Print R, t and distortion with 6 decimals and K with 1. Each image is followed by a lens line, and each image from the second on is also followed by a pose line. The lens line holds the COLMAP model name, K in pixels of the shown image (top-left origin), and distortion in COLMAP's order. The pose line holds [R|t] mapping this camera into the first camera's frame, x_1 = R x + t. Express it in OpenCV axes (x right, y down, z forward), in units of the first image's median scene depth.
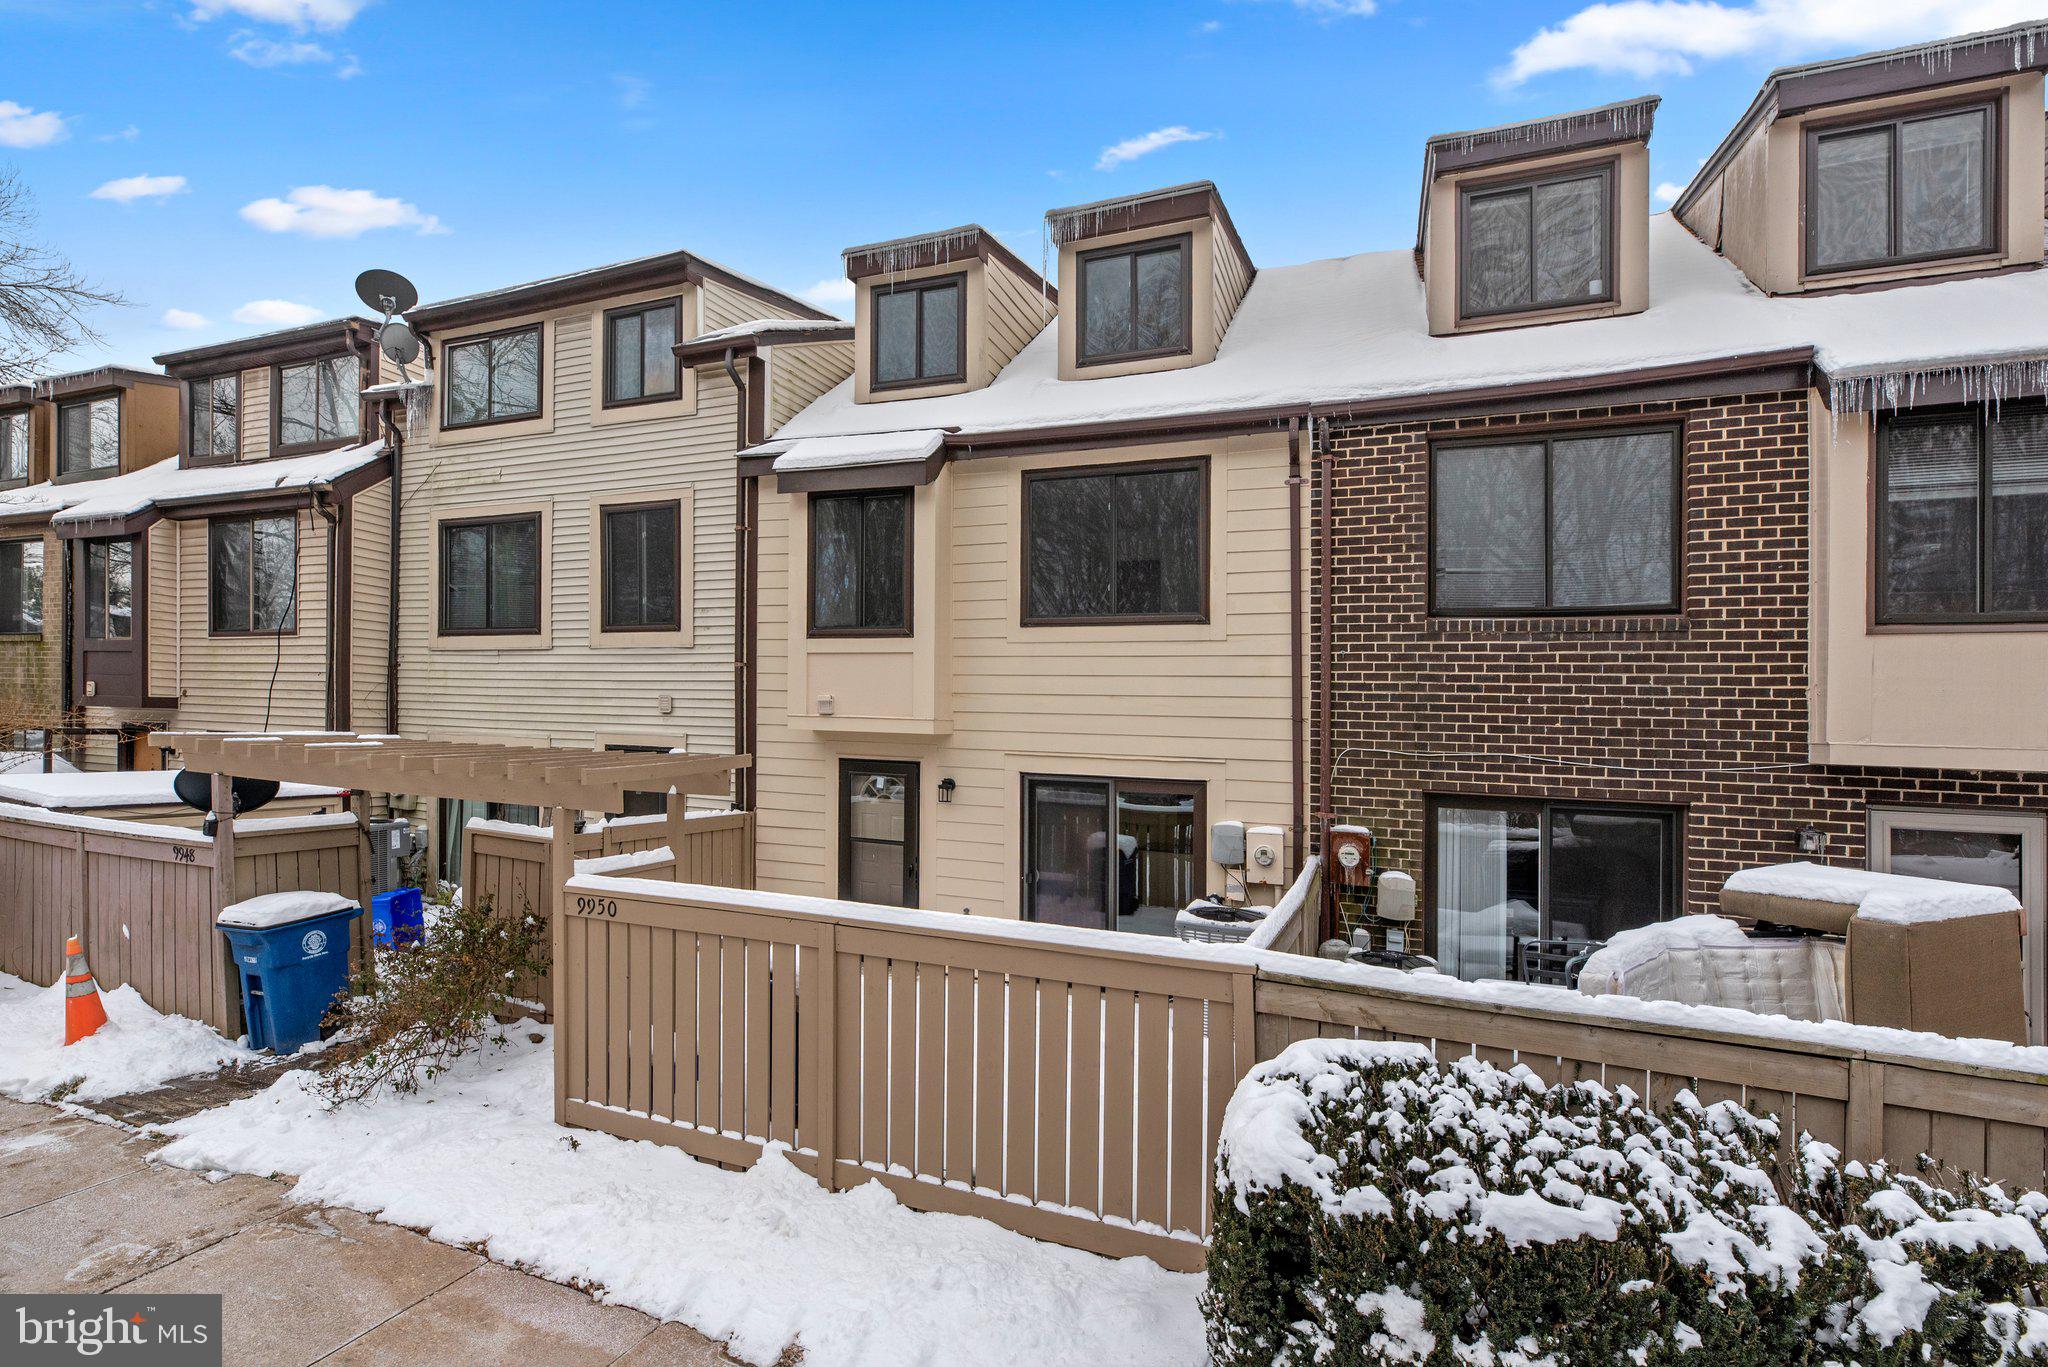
lens RADIAL K [[935.5, 0, 1018.3], [0, 935.5, 678.8], [0, 0, 1]] dist [-0.001085, -0.000076]
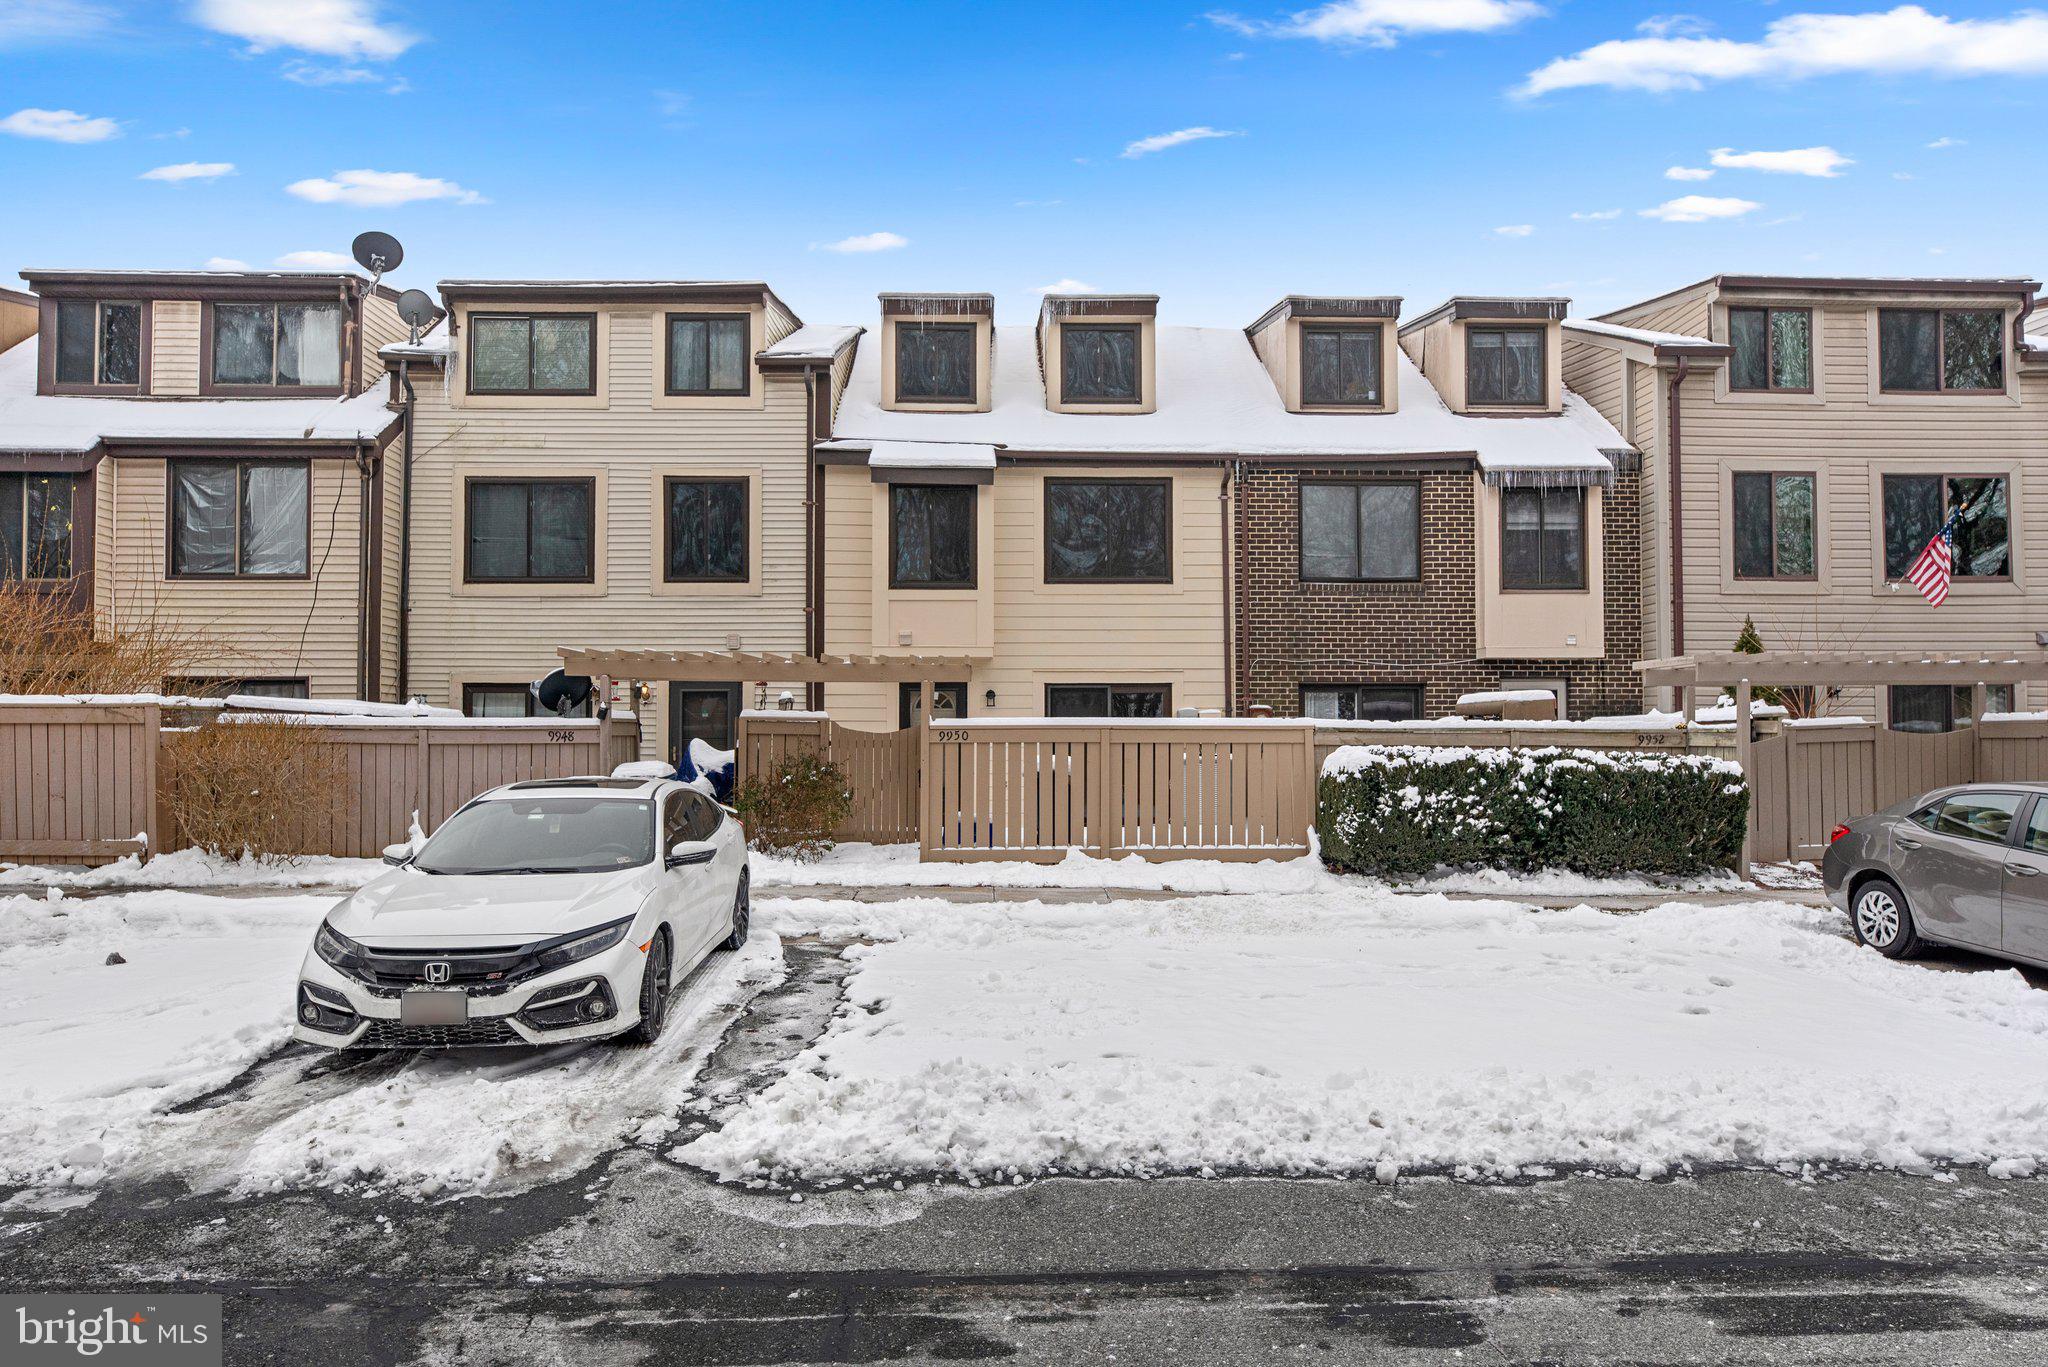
lens RADIAL K [[1253.1, 0, 1021.9], [0, 1253.1, 636.0], [0, 0, 1]] dist [0.000762, -0.001649]
pose [[0.918113, 0.001977, 0.396314, -0.816318], [0.007178, 0.999741, -0.021618, 0.069113], [-0.396254, 0.022692, 0.917861, -0.790056]]
